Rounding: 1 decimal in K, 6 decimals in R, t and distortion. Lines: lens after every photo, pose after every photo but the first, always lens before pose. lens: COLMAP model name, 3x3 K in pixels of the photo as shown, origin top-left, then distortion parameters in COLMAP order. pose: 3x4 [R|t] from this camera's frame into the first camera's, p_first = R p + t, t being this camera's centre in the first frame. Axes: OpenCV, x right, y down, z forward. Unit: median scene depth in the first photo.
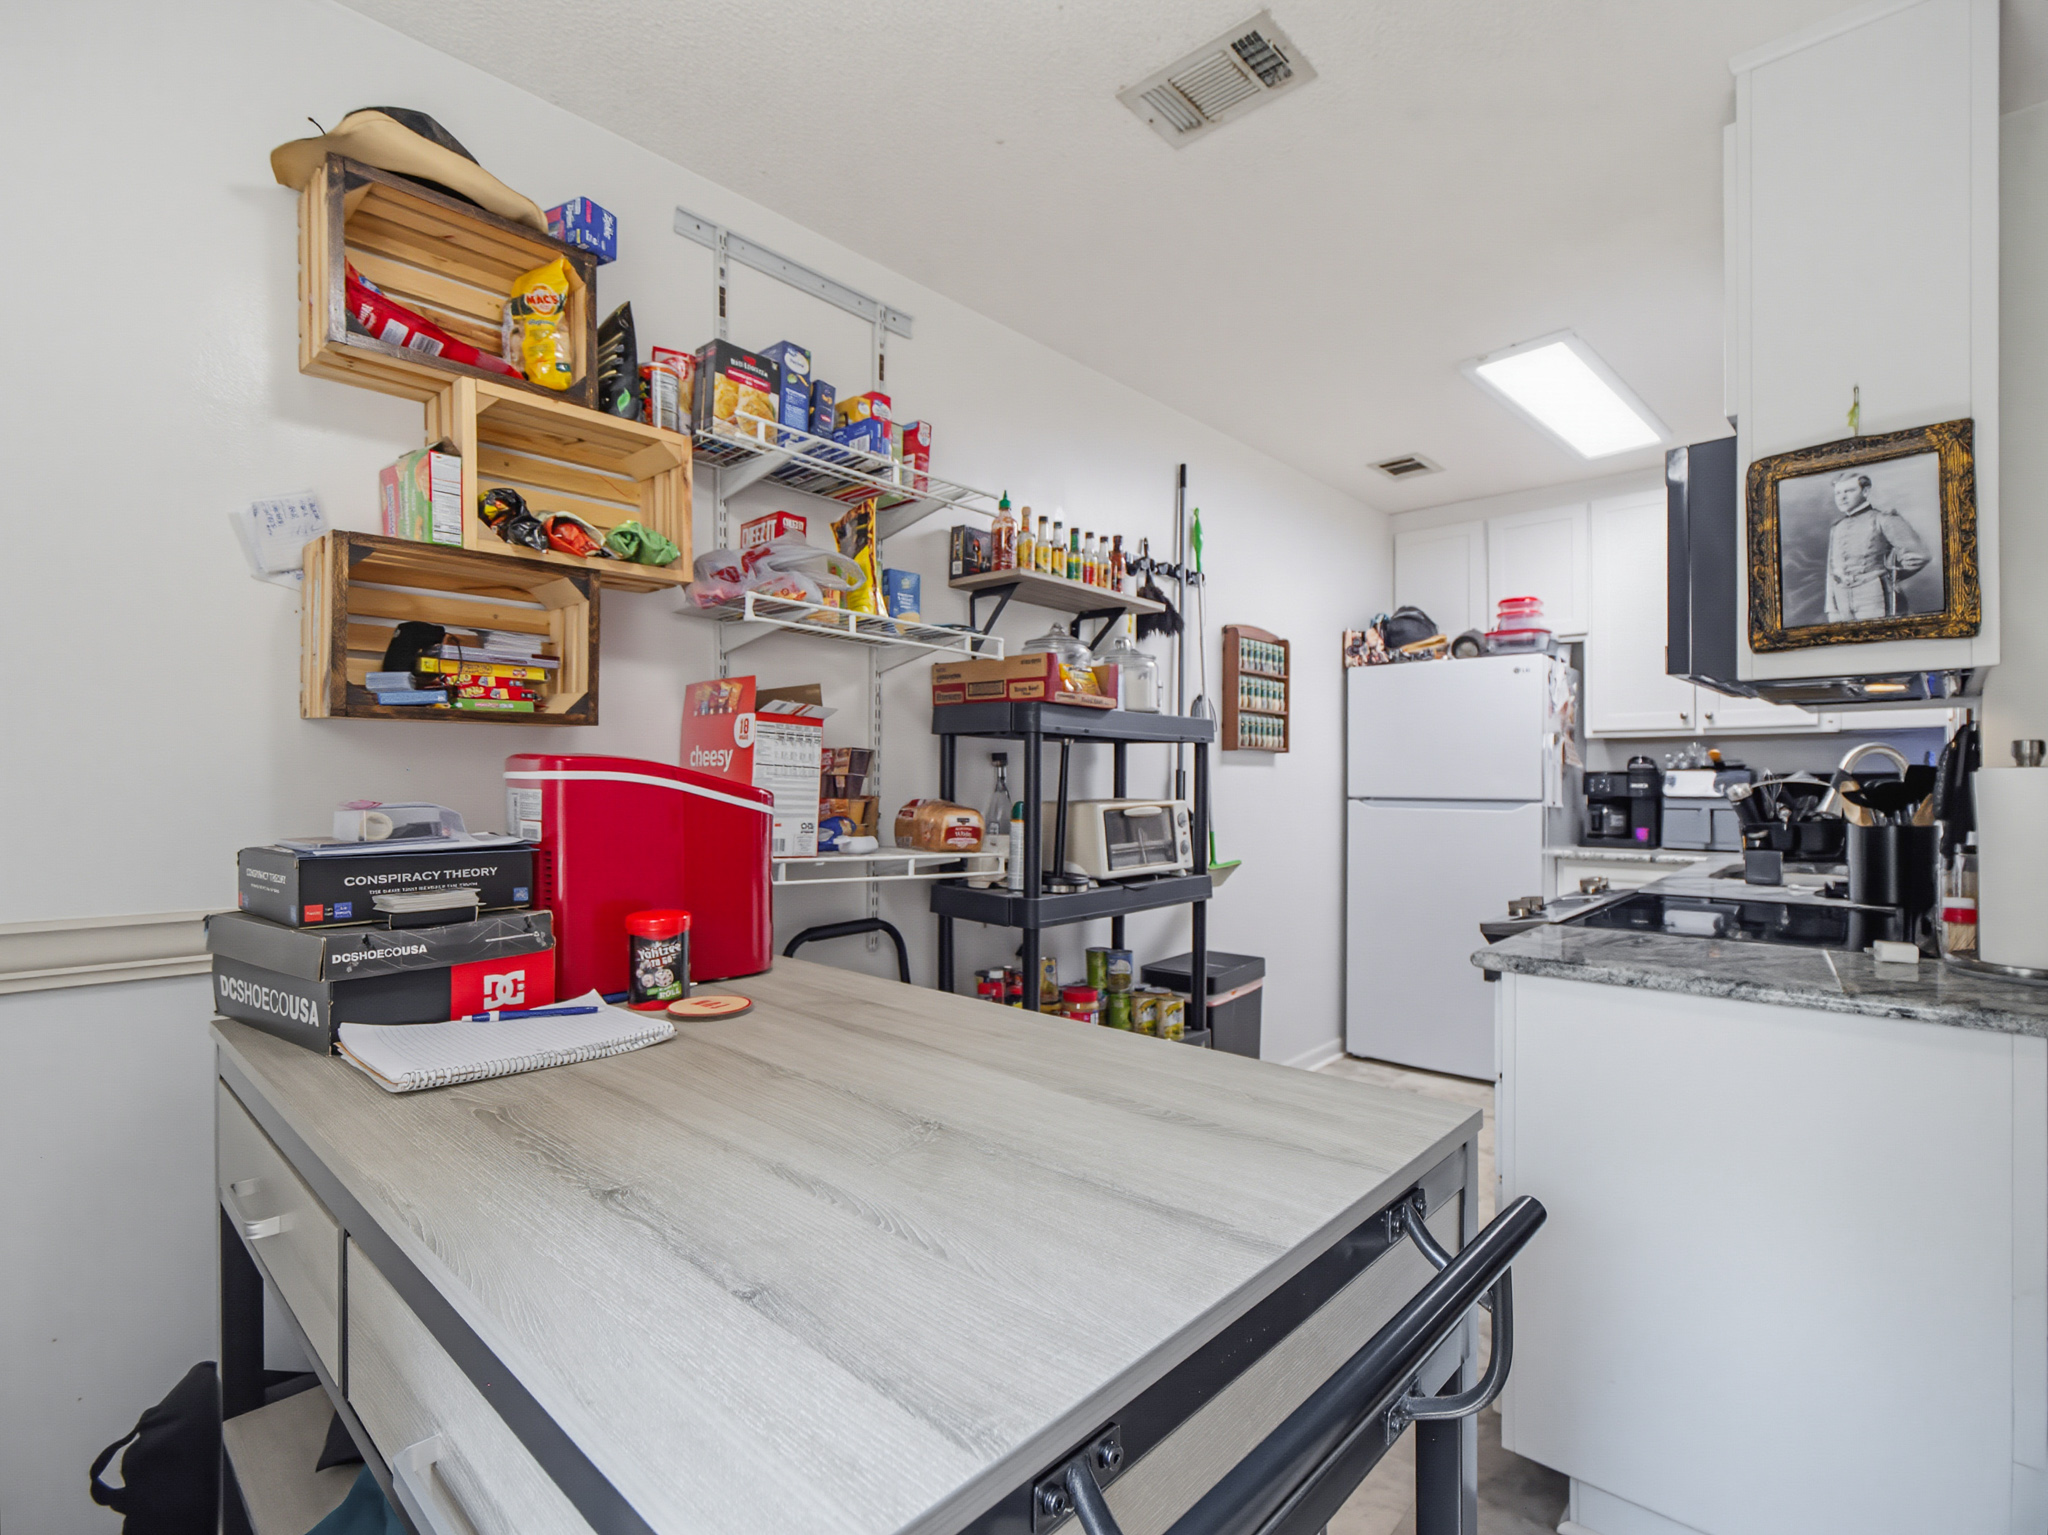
lens RADIAL K [[976.7, 0, 1016.8], [0, 976.7, 775.9], [0, 0, 1]] dist [-0.013388, 0.000217]
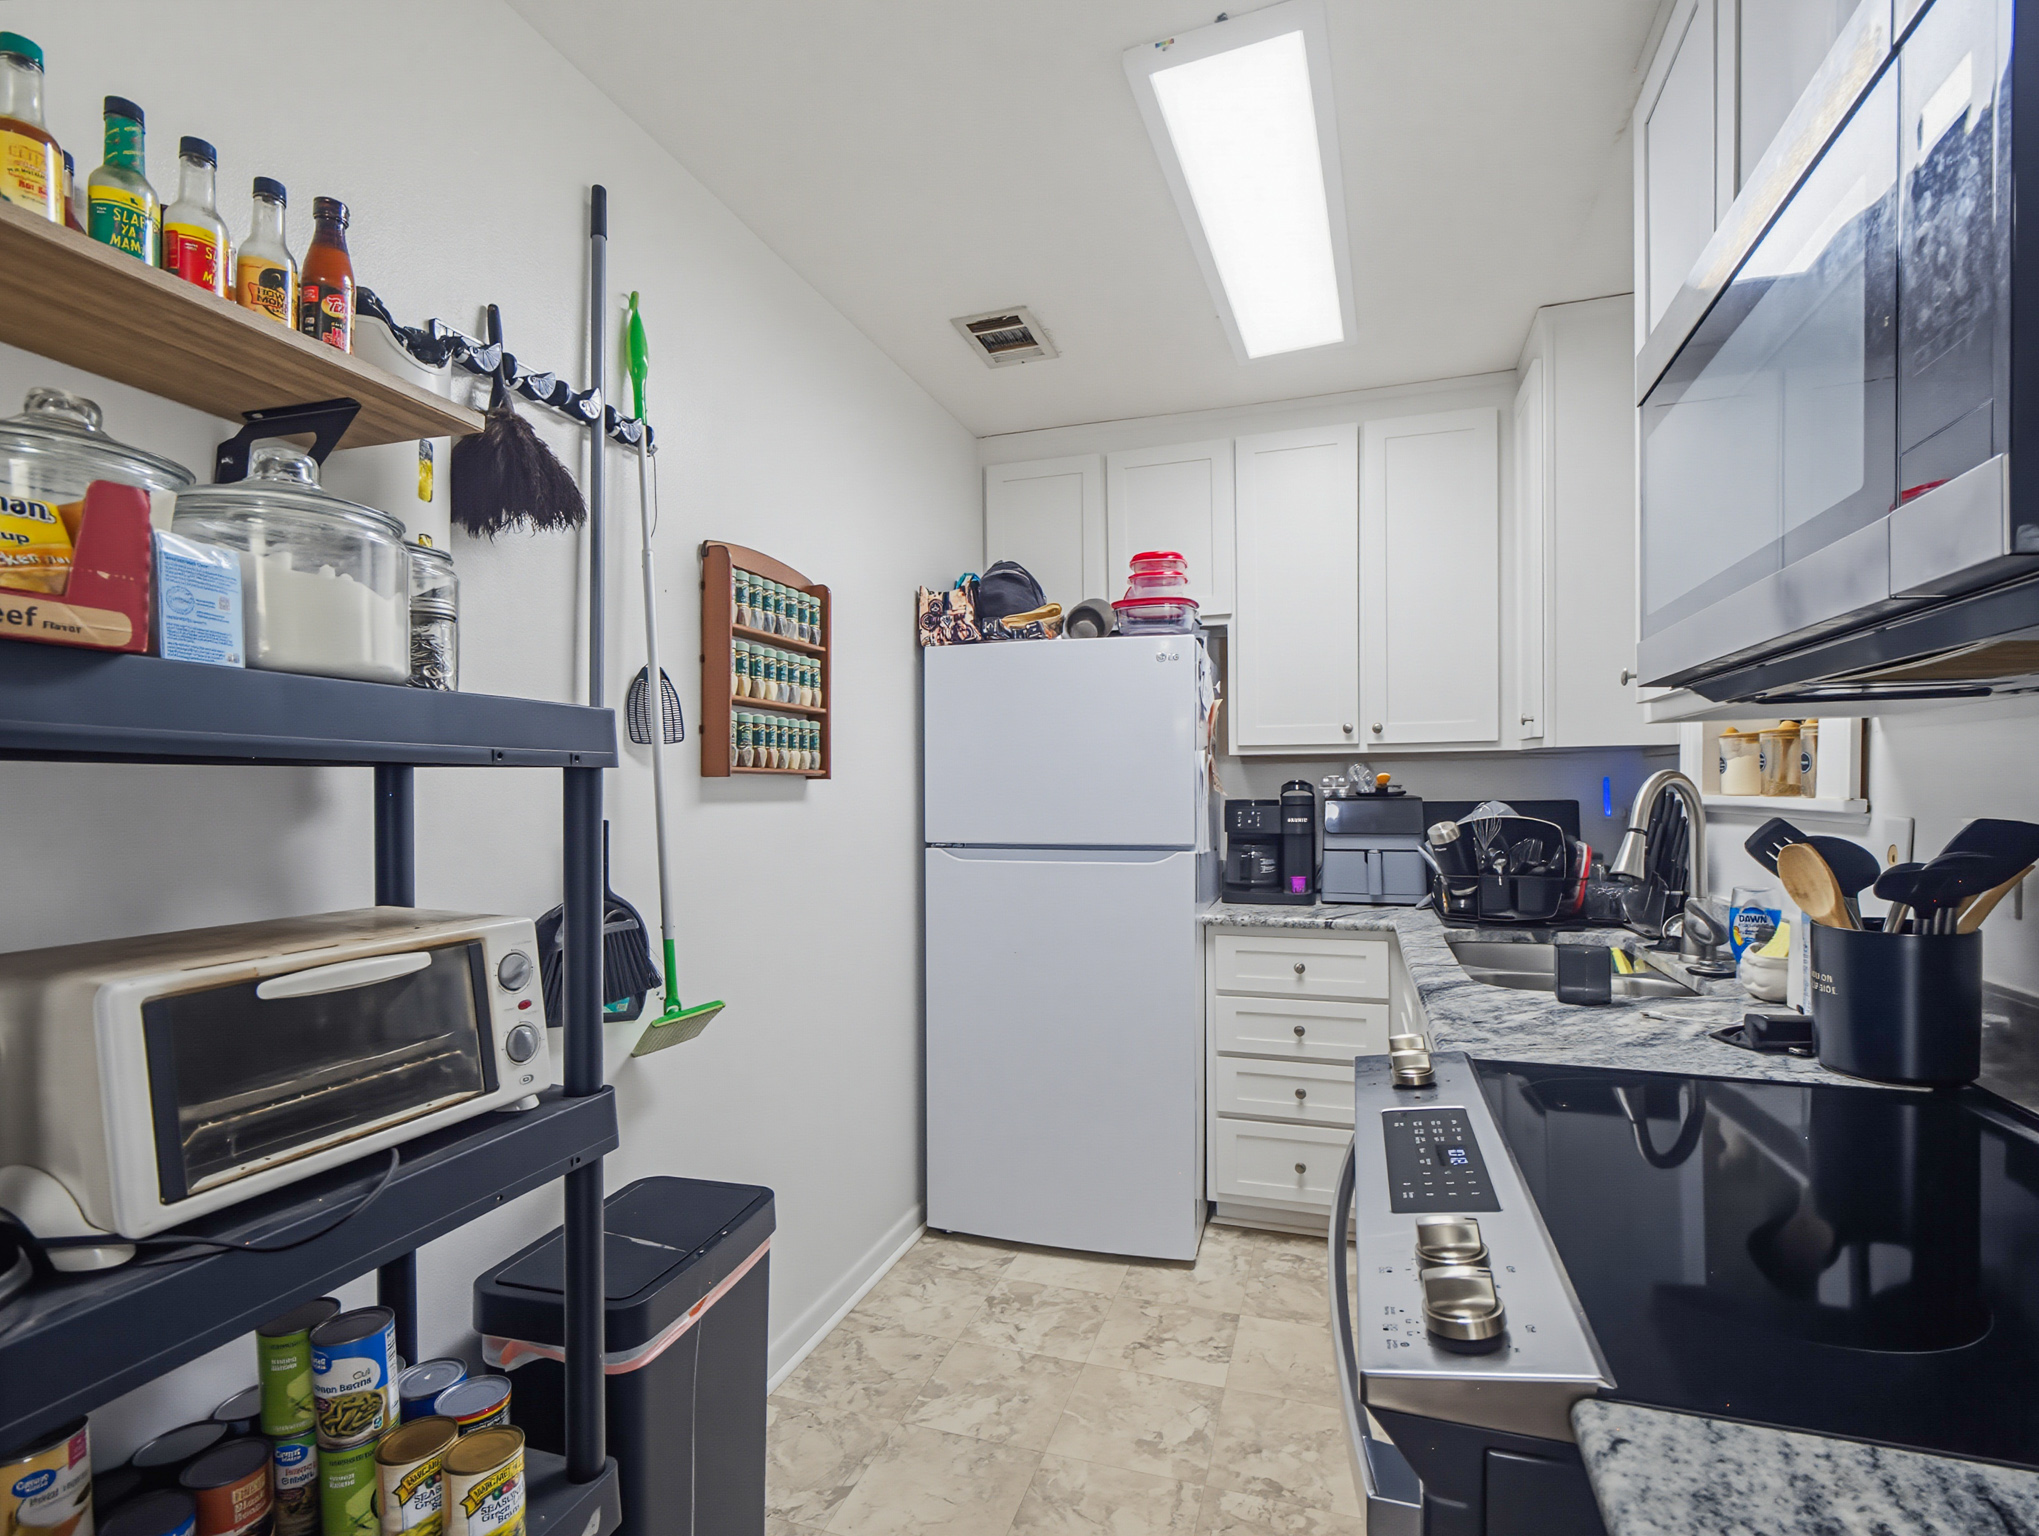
lens RADIAL K [[987.6, 0, 1025.6], [0, 987.6, 803.0], [0, 0, 1]] dist [-0.004660, 0.000588]
pose [[0.907956, -0.013715, 0.418842, 0.138563], [0.006771, 0.999814, 0.018059, -0.019105], [-0.419012, -0.013561, 0.907880, 0.415947]]
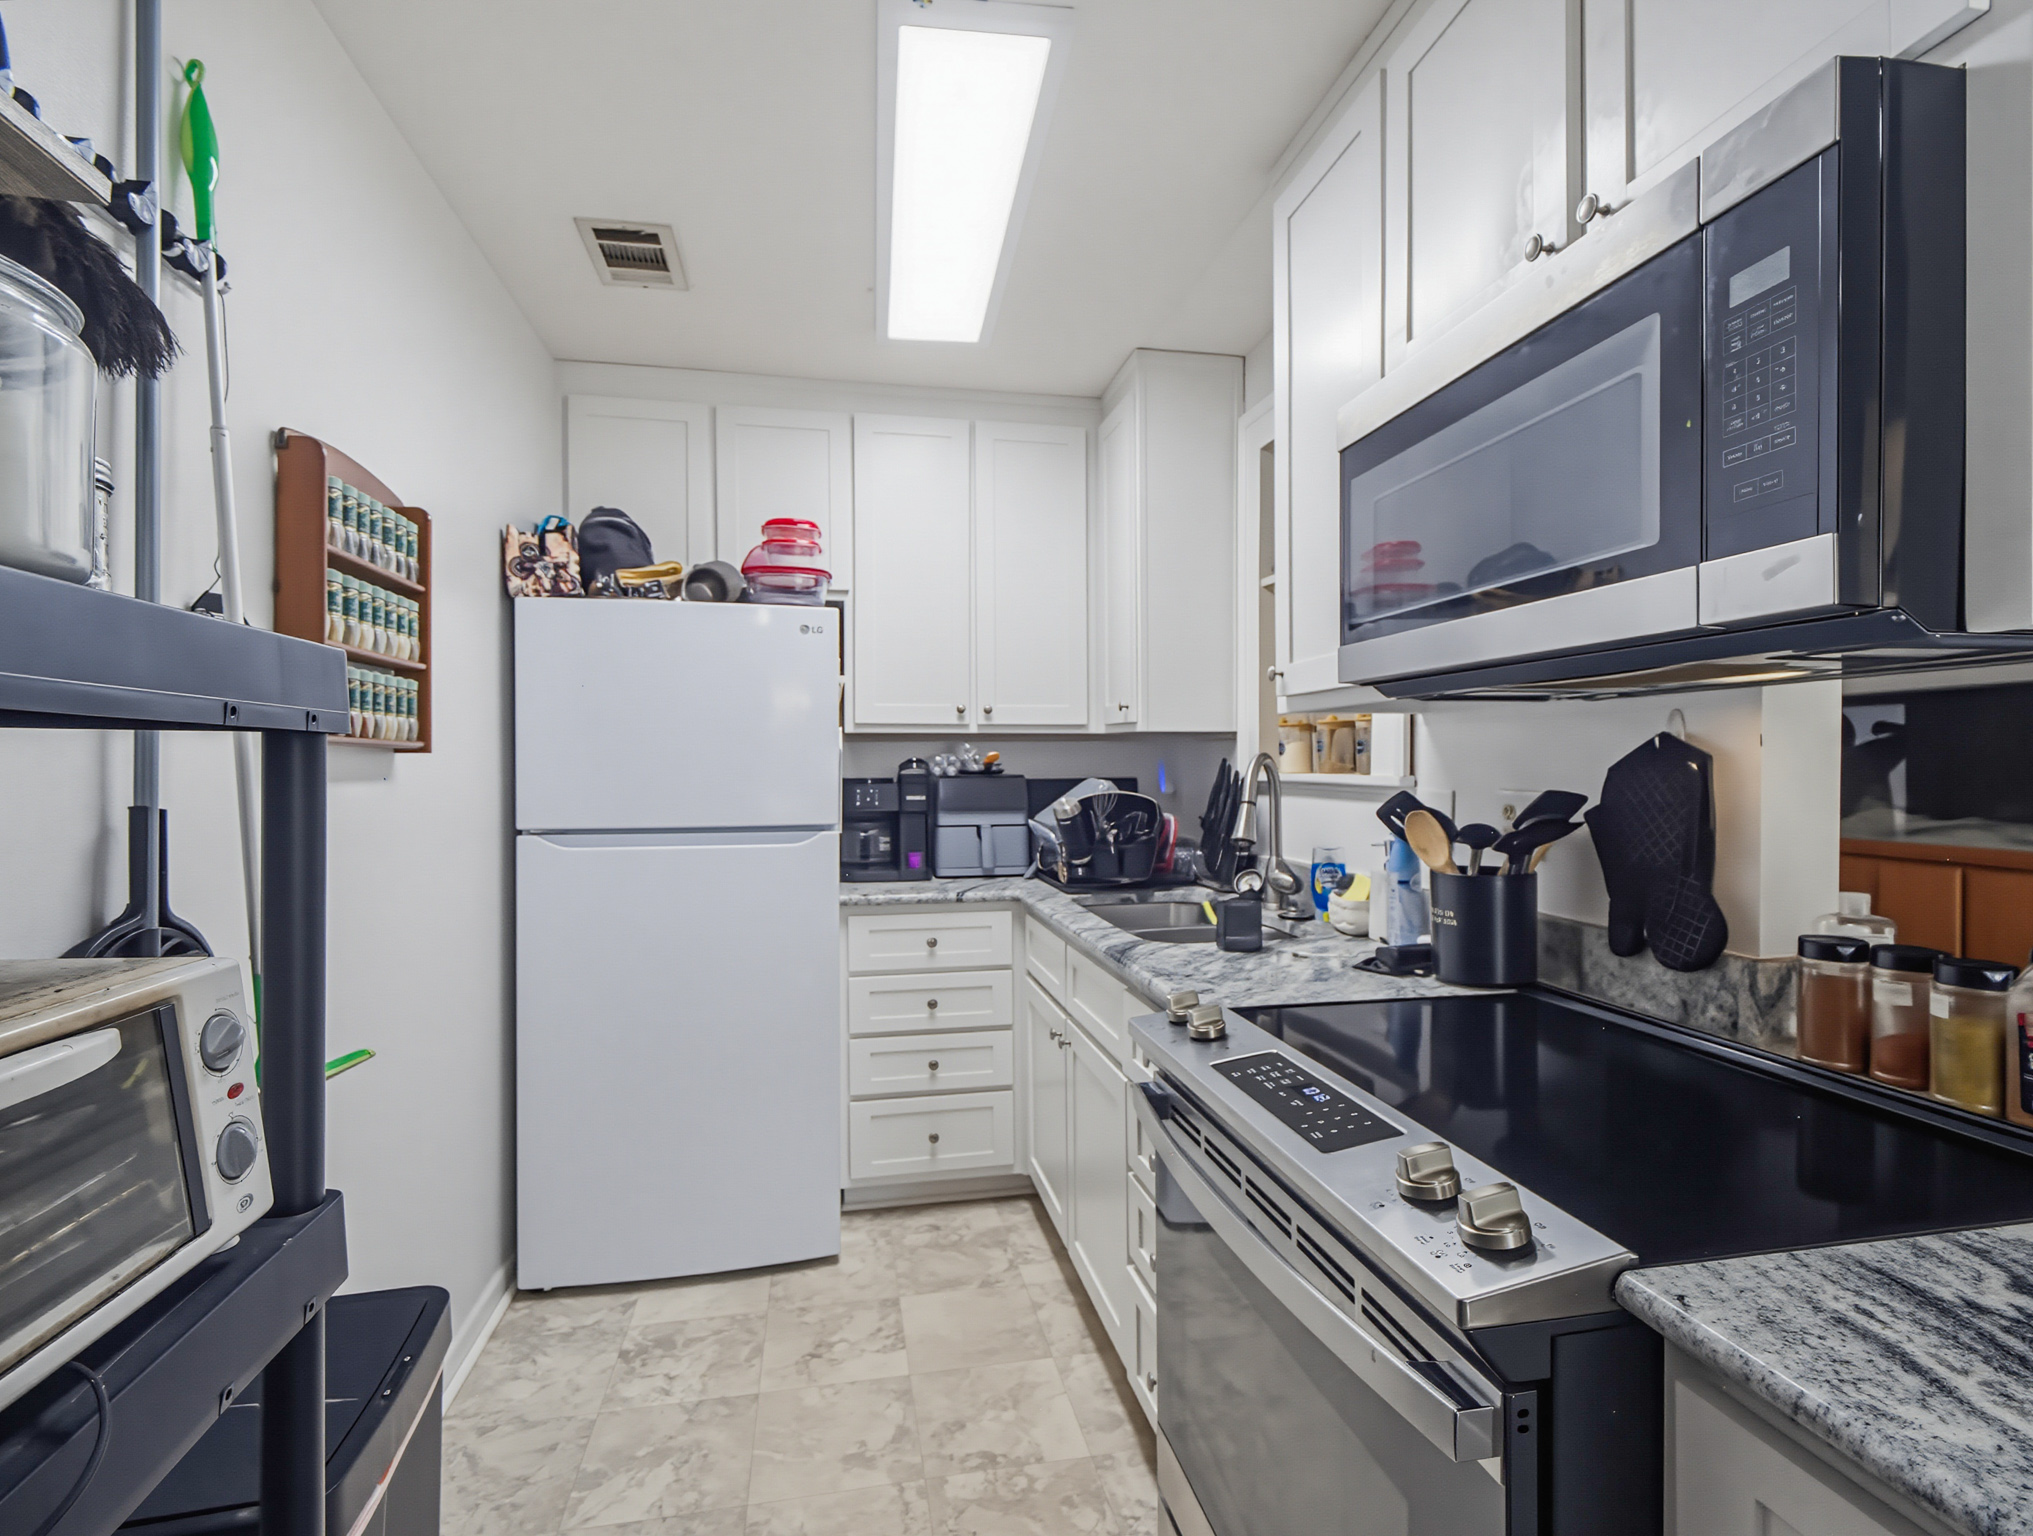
lens RADIAL K [[983.7, 0, 1016.3], [0, 983.7, 773.6], [0, 0, 1]] dist [-0.000659, -0.000221]
pose [[0.587347, -0.010402, 0.809268, 0.062992], [0.001432, 0.999929, 0.011814, -0.018956], [-0.809334, -0.005779, 0.587321, 0.503989]]
